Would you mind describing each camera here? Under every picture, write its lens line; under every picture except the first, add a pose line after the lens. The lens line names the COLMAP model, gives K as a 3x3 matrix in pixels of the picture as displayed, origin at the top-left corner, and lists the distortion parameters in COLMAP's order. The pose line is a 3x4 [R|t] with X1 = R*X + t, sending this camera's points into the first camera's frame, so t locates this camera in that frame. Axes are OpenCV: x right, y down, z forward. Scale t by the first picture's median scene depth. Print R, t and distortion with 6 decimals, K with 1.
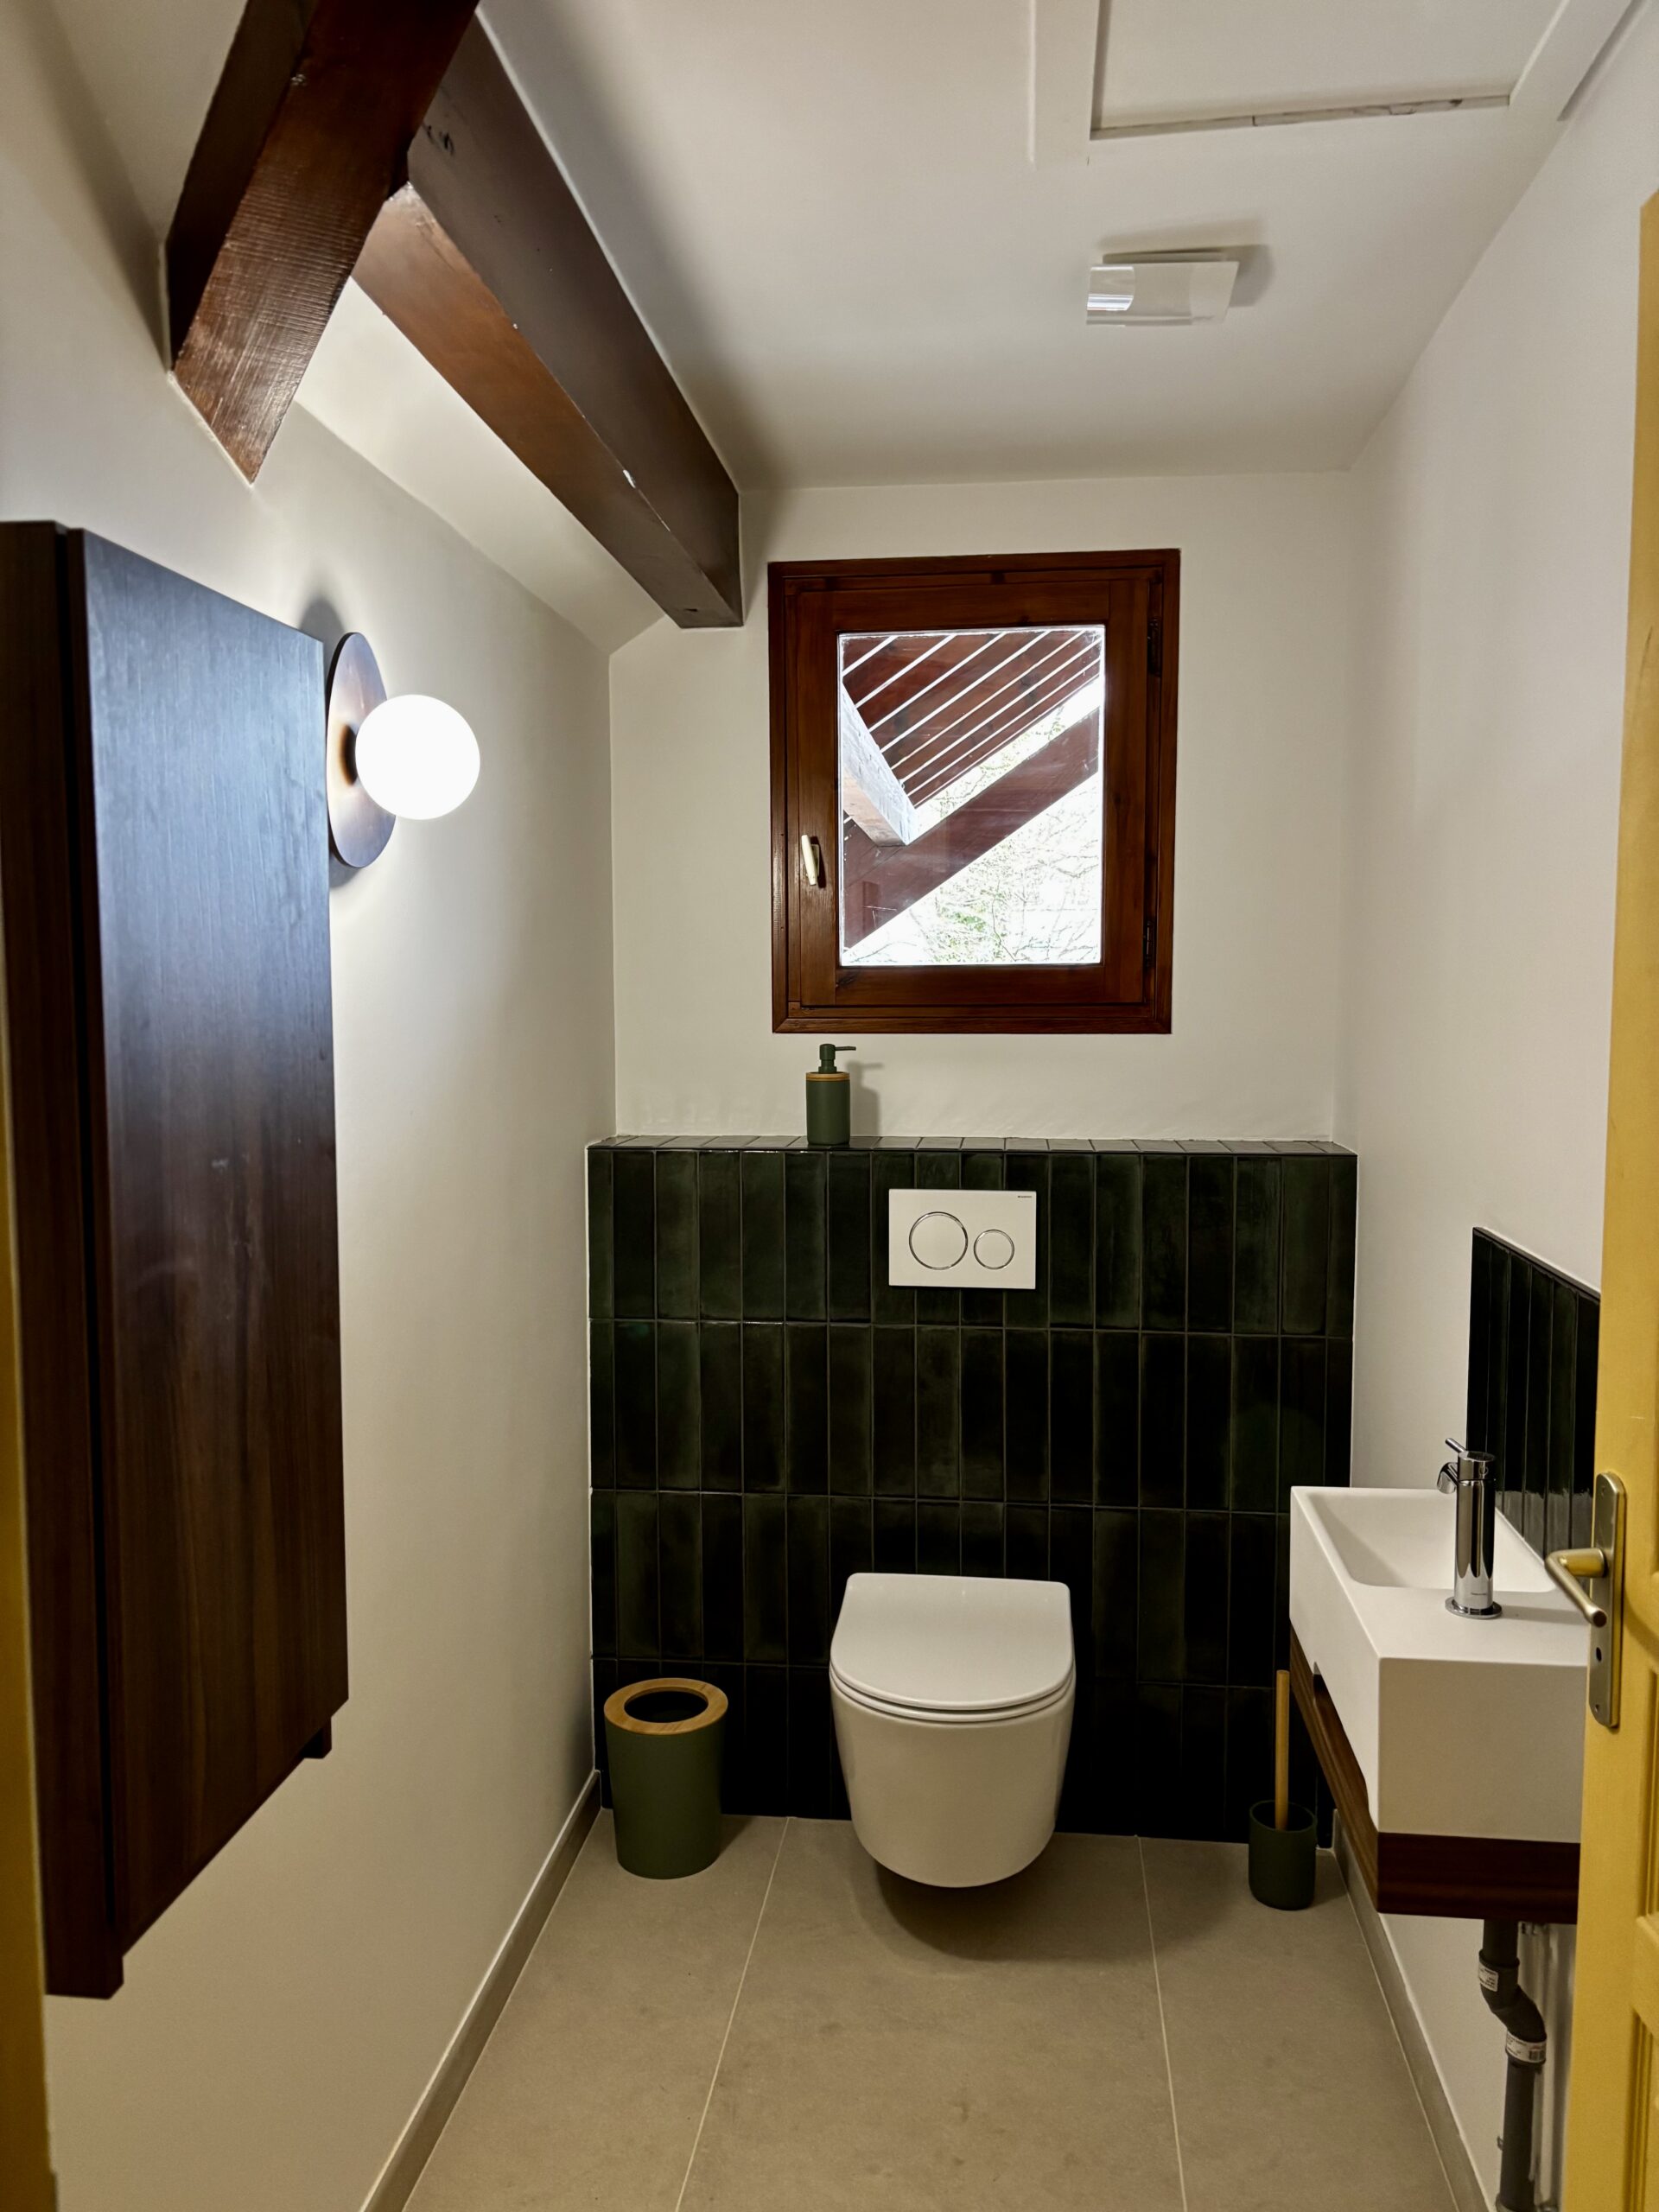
lens RADIAL K [[1674.3, 0, 834.3], [0, 1674.3, 1100.5], [0, 0, 1]] dist [0.045411, -0.050493]
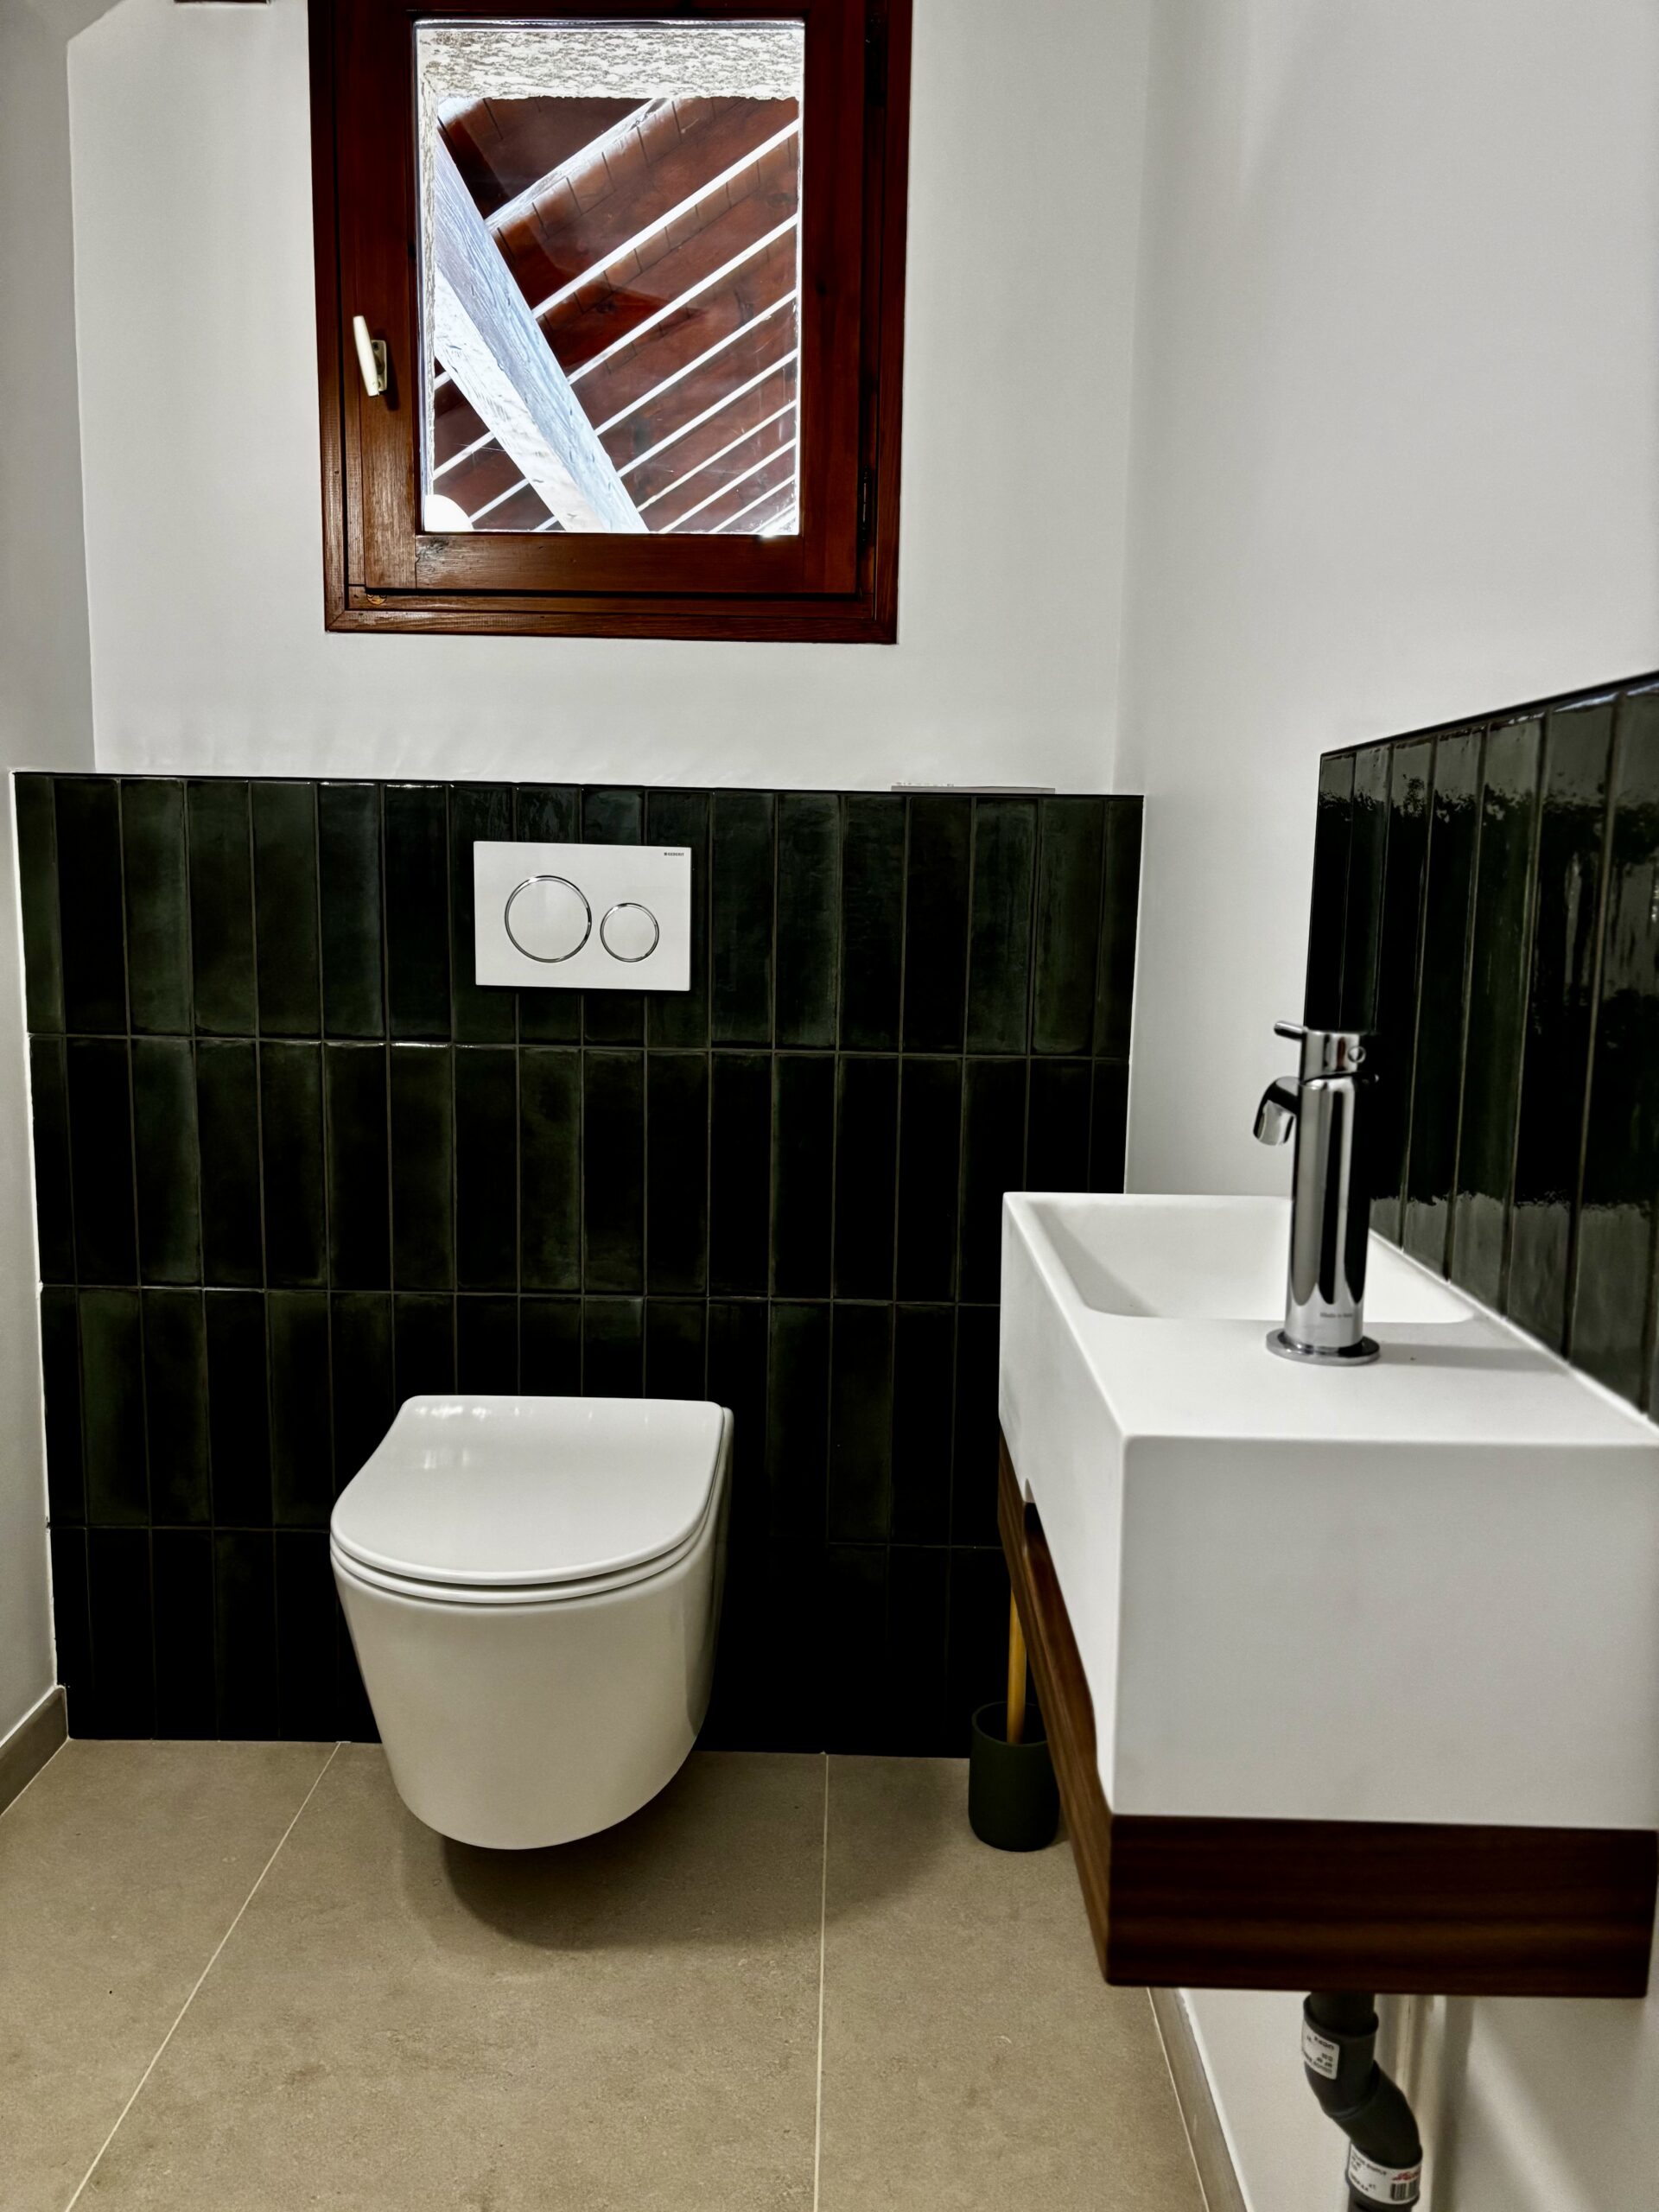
lens RADIAL K [[1674.3, 0, 818.8], [0, 1674.3, 1102.6], [0, 0, 1]] dist [0.045411, -0.050493]
pose [[0.995106, 0.006871, 0.098576, 0.108247], [-0.013103, 0.997946, 0.062709, 0.117225], [-0.097943, -0.063693, 0.993152, 0.312412]]
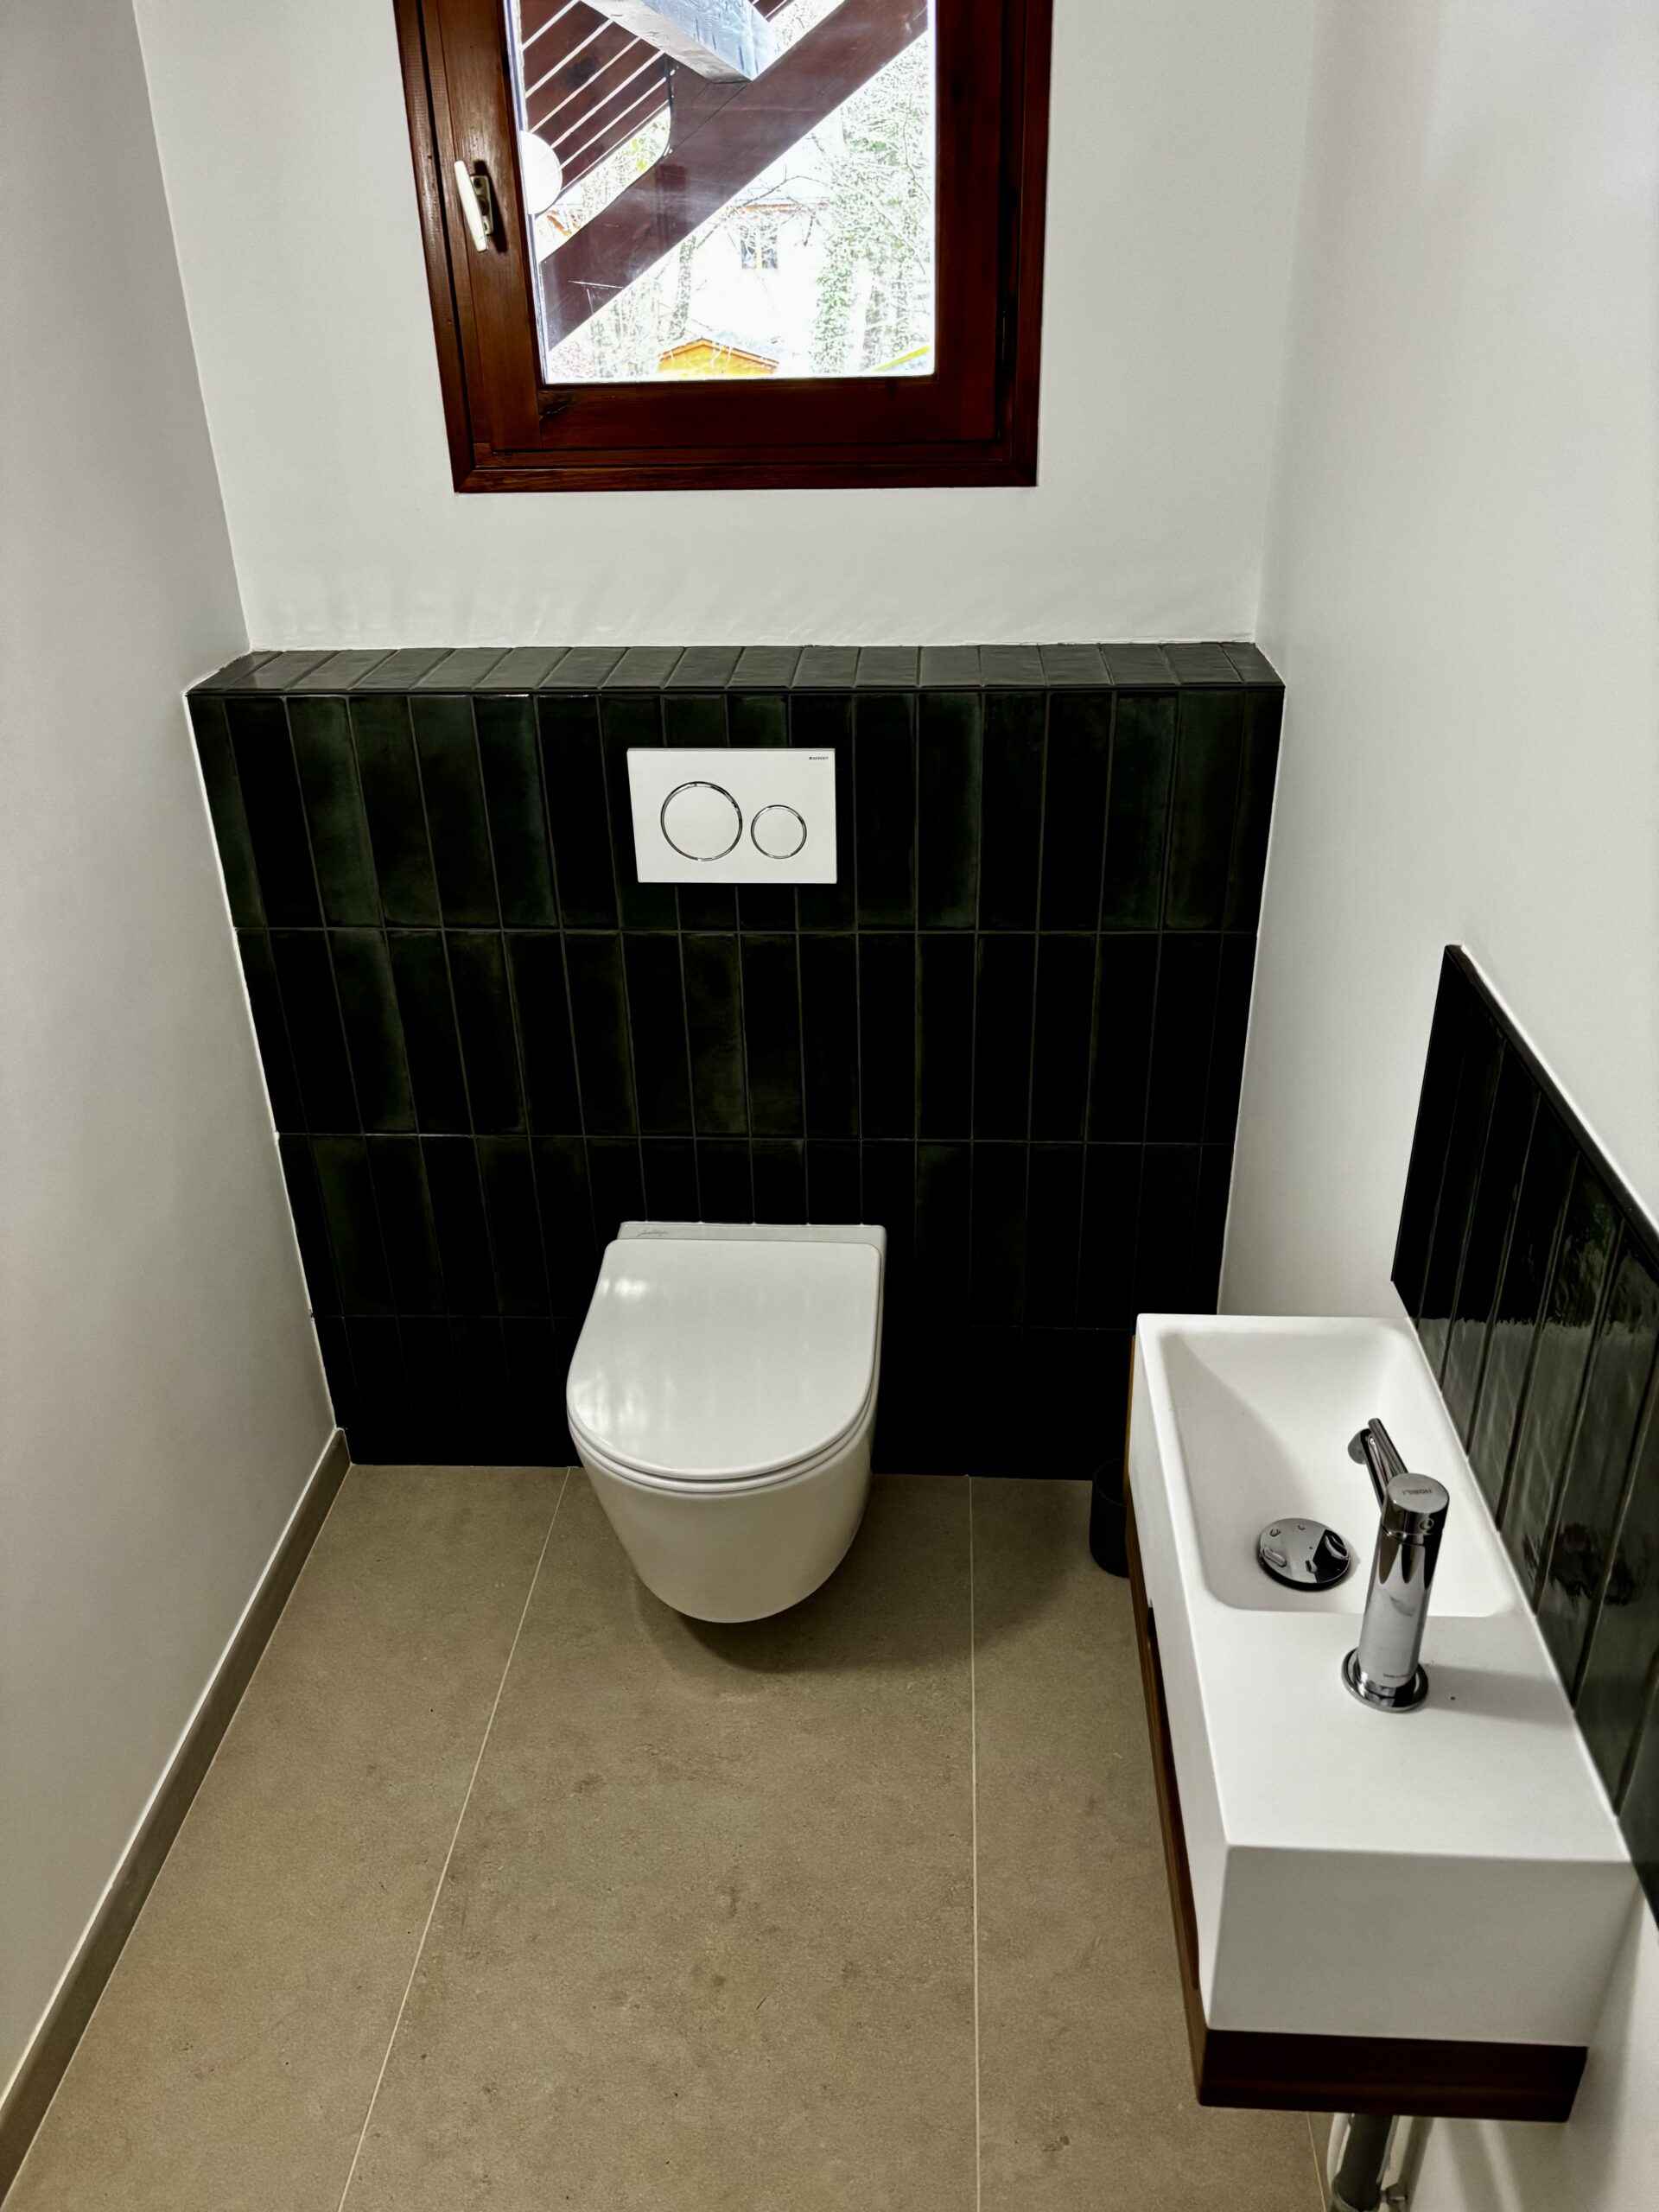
lens RADIAL K [[1674.3, 0, 831.9], [0, 1674.3, 1108.3], [0, 0, 1]] dist [0.045411, -0.050493]
pose [[0.998592, -0.040838, 0.033844, 0.091229], [0.023763, 0.914947, 0.402874, -0.092587], [-0.047418, -0.401502, 0.914630, 0.298025]]
